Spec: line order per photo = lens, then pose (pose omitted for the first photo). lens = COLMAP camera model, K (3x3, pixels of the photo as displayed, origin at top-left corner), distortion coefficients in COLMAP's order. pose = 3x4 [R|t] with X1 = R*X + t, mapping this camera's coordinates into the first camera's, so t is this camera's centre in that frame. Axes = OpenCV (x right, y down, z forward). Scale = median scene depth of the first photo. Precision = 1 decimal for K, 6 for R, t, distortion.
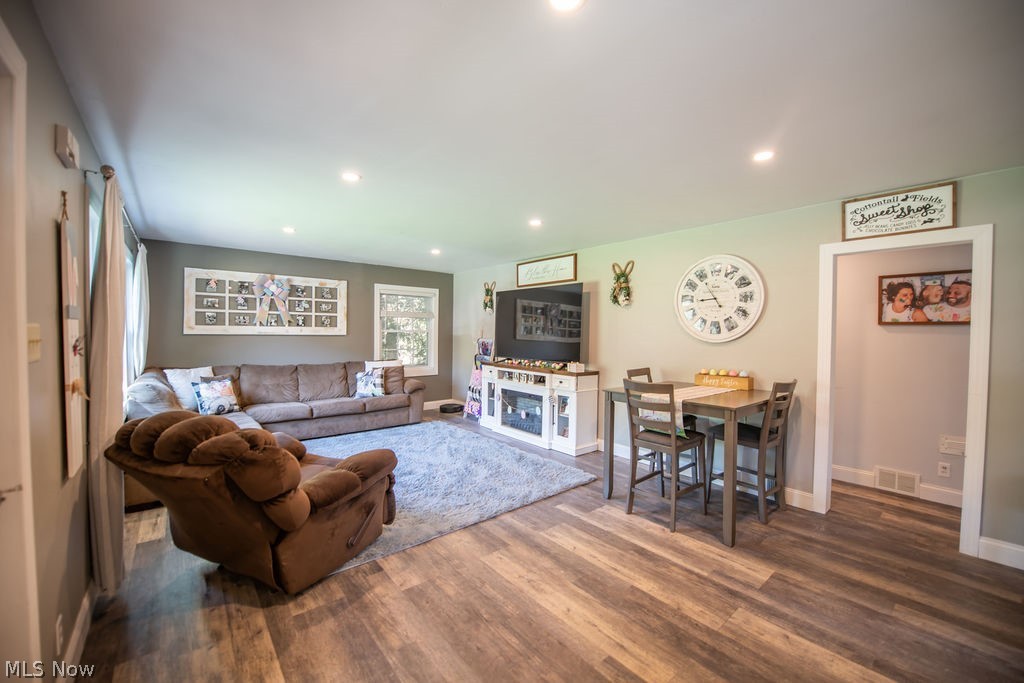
lens RADIAL K [[407.7, 0, 512.5], [0, 407.7, 339.1], [0, 0, 1]] dist [-0.015166, -0.002082]
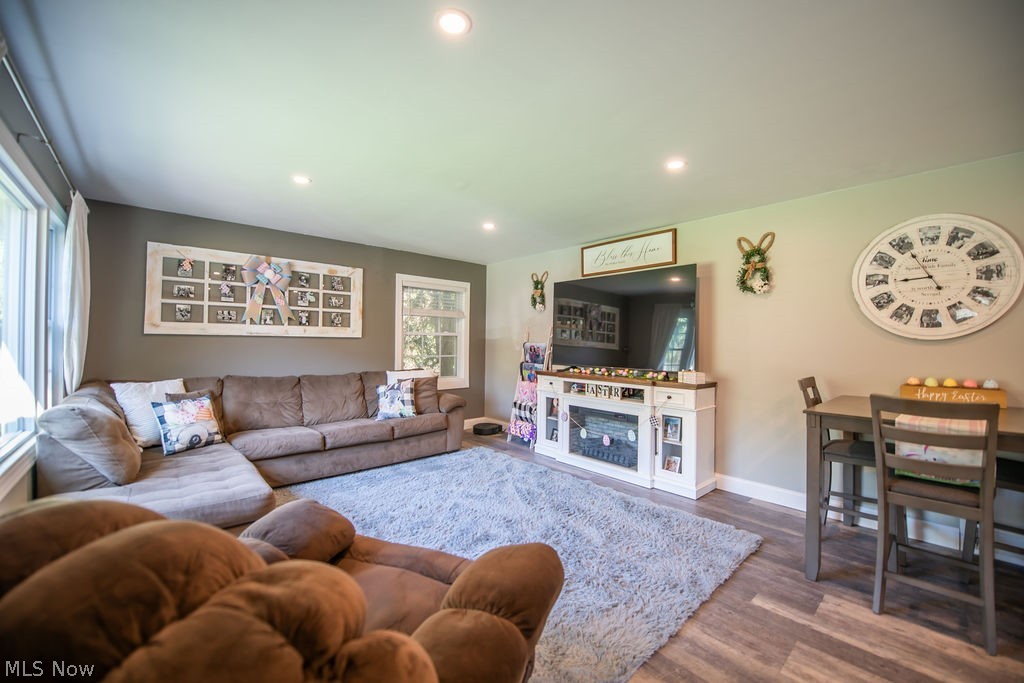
lens RADIAL K [[407.7, 0, 510.4], [0, 407.7, 338.6], [0, 0, 1]] dist [-0.015166, -0.002082]
pose [[0.999325, -0.001840, 0.036684, -0.175716], [0.002870, 0.999602, -0.028047, 0.016833], [-0.036618, 0.028133, 0.998933, 0.241974]]
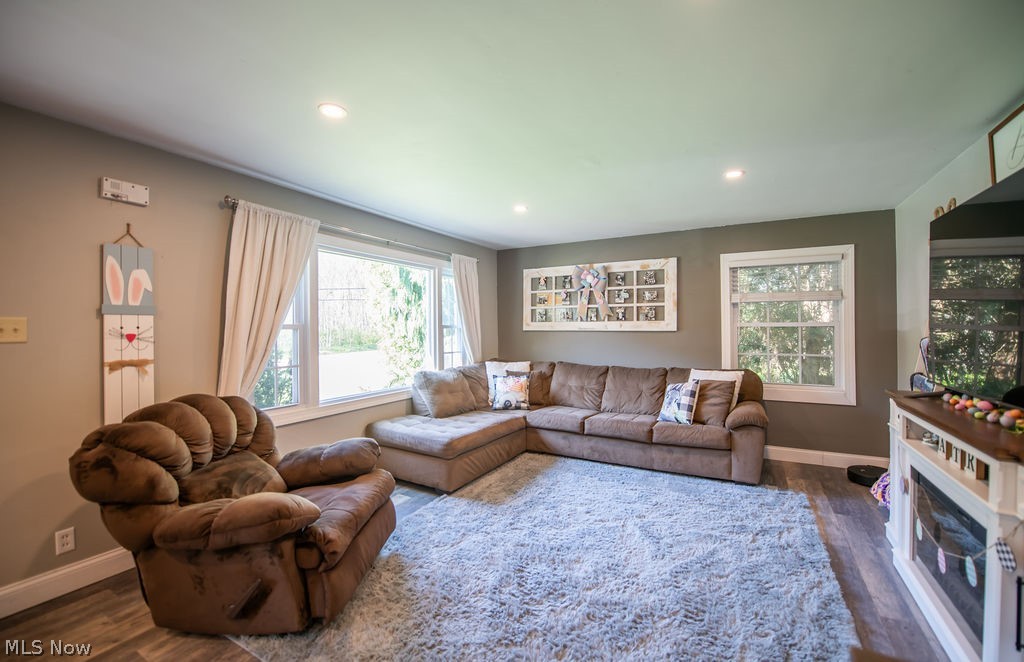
lens RADIAL K [[415.9, 0, 515.2], [0, 415.9, 325.0], [0, 0, 1]] dist [-0.016824, -0.000574]
pose [[0.363862, -0.019962, -0.931239, 0.210418], [-0.011931, 0.999588, -0.026089, 0.002212], [0.931377, 0.020603, 0.363474, 0.530922]]
